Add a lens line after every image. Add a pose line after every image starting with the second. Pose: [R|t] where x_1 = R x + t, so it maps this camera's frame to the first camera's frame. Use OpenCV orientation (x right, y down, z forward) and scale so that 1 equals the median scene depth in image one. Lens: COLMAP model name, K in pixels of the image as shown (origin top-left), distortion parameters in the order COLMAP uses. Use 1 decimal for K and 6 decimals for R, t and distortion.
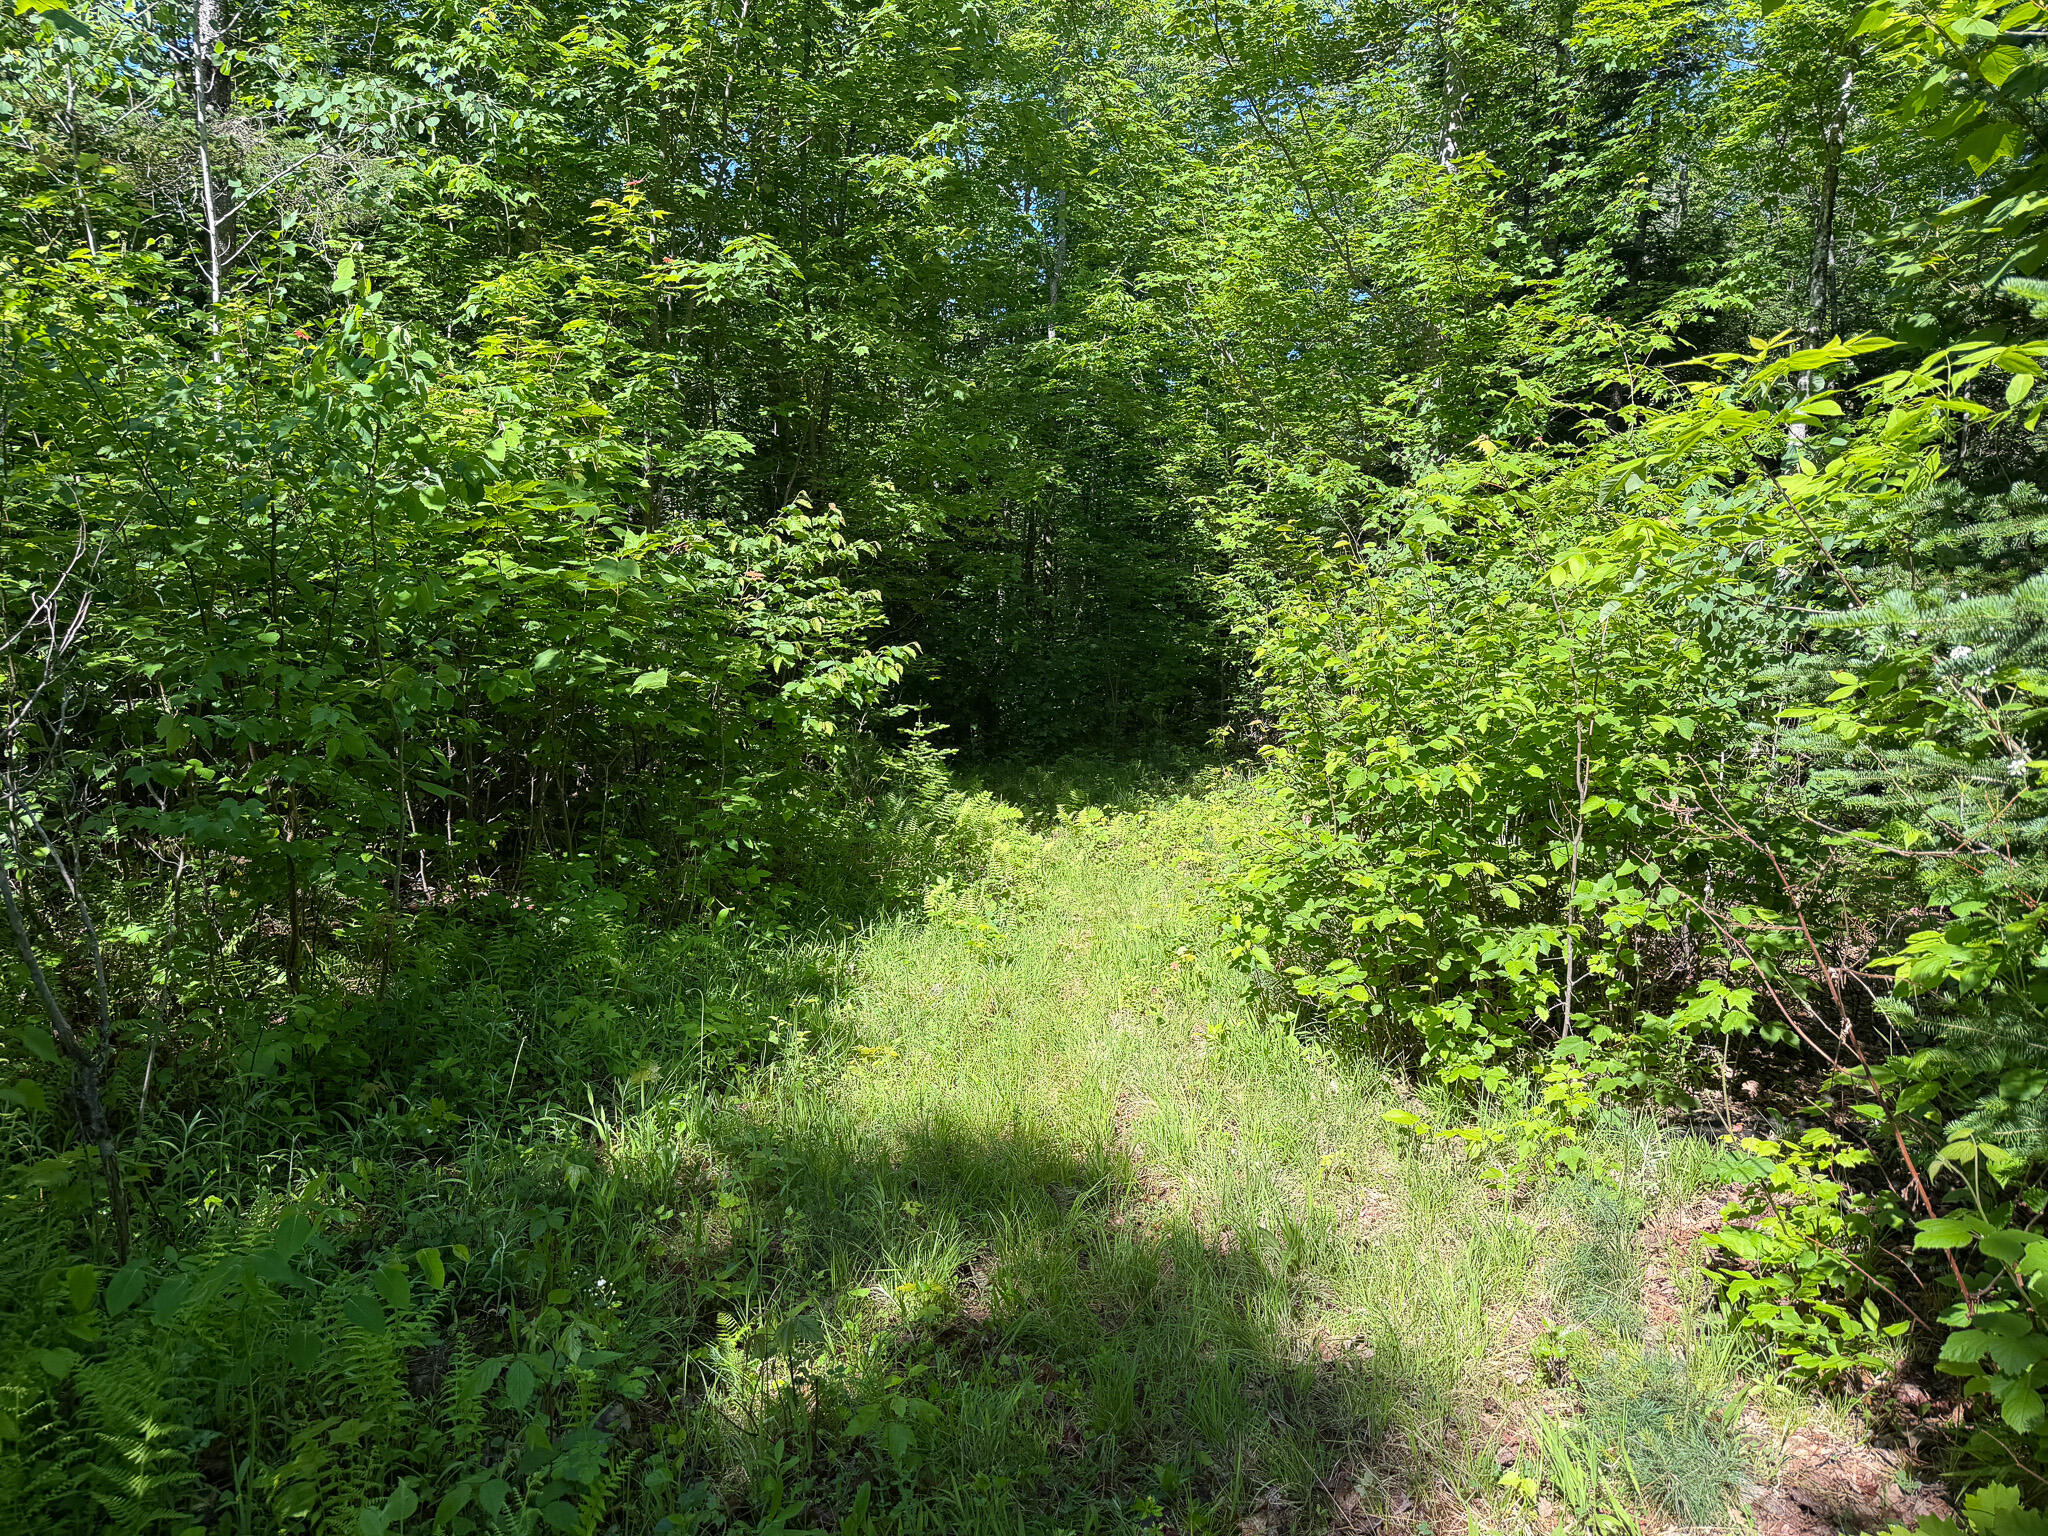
lens RADIAL K [[1431.0, 0, 1024.0], [0, 1431.0, 768.0], [0, 0, 1]] dist [0.000151, -0.000035]
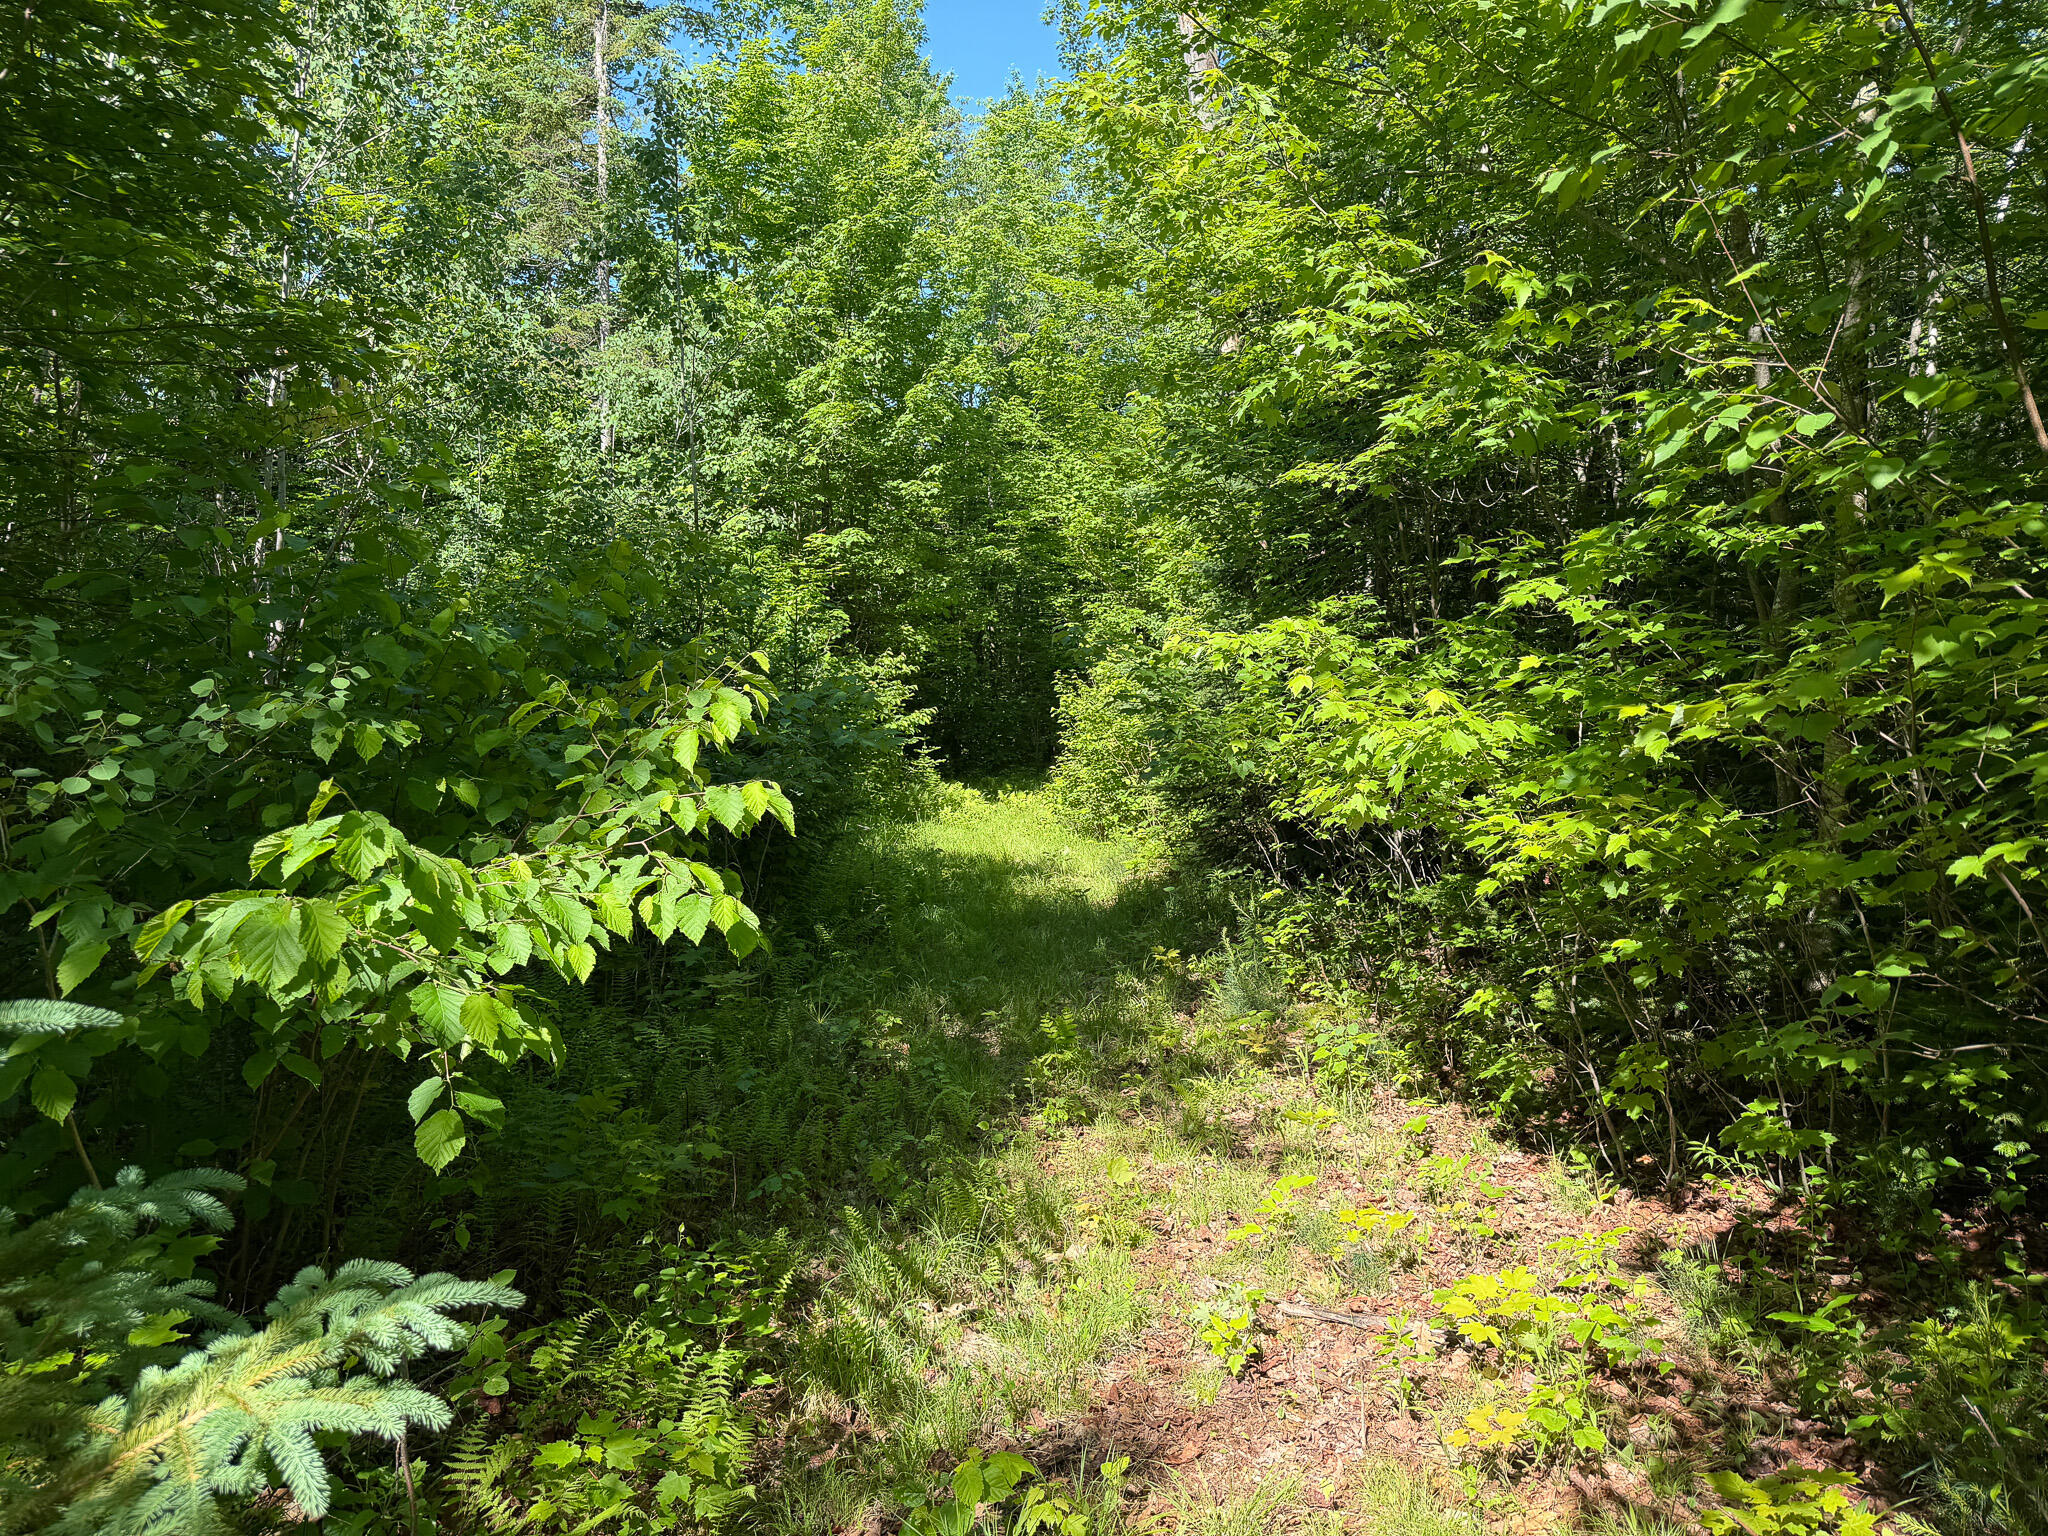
lens RADIAL K [[1433.3, 0, 1024.0], [0, 1433.3, 768.0], [0, 0, 1]] dist [-0.000132, -0.000021]
pose [[0.999202, -0.026209, 0.030129, 0.000459], [0.027204, 0.999081, -0.033119, 0.084667], [-0.029234, 0.033912, 0.998997, -1.199001]]
